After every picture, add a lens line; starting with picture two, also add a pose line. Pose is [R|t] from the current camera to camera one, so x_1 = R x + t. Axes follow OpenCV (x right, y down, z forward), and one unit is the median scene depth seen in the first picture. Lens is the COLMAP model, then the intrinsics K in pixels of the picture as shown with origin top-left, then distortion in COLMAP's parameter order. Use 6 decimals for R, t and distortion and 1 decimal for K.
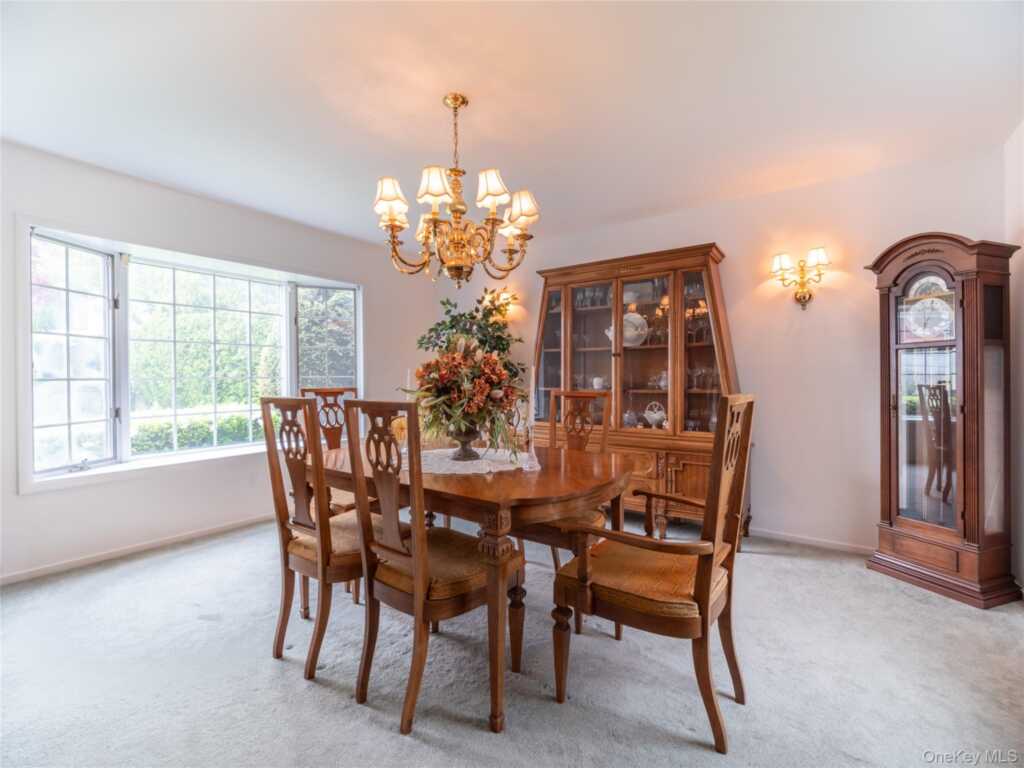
lens RADIAL K [[456.1, 0, 508.7], [0, 456.1, 381.0], [0, 0, 1]] dist [0.001982, -0.005529]
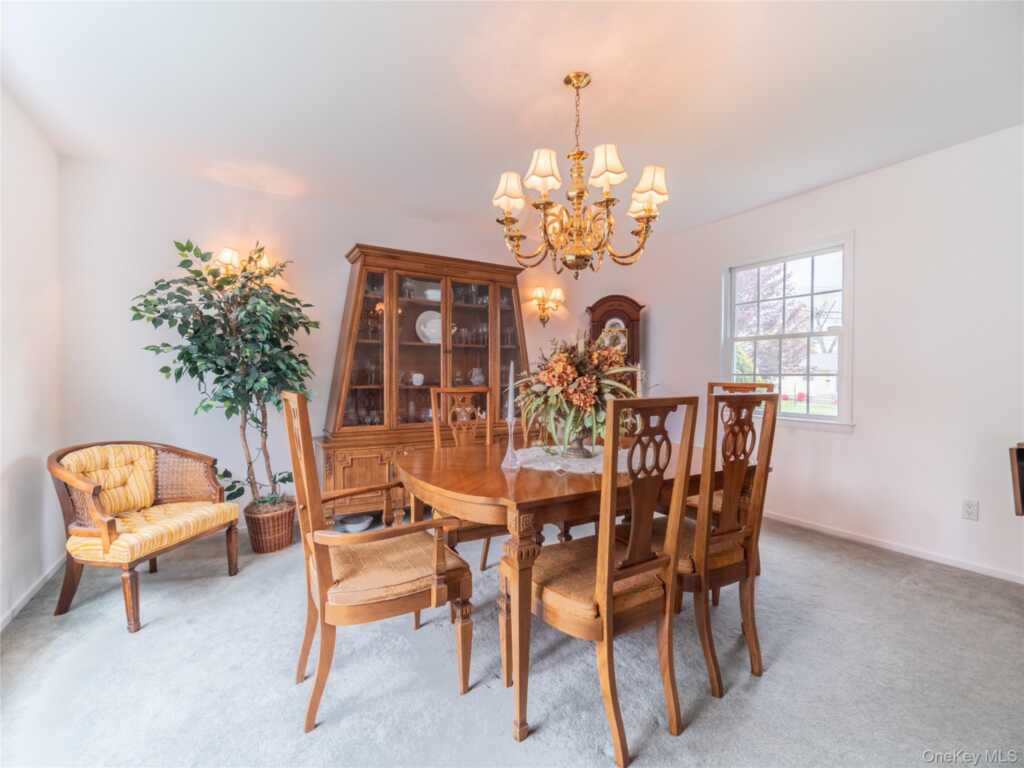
lens RADIAL K [[456.1, 0, 508.7], [0, 456.1, 381.0], [0, 0, 1]] dist [0.001982, -0.005529]
pose [[0.401052, -0.007504, 0.916025, -0.903129], [0.009405, 0.999947, 0.004074, 0.005369], [-0.916007, 0.006981, 0.401101, 0.680907]]
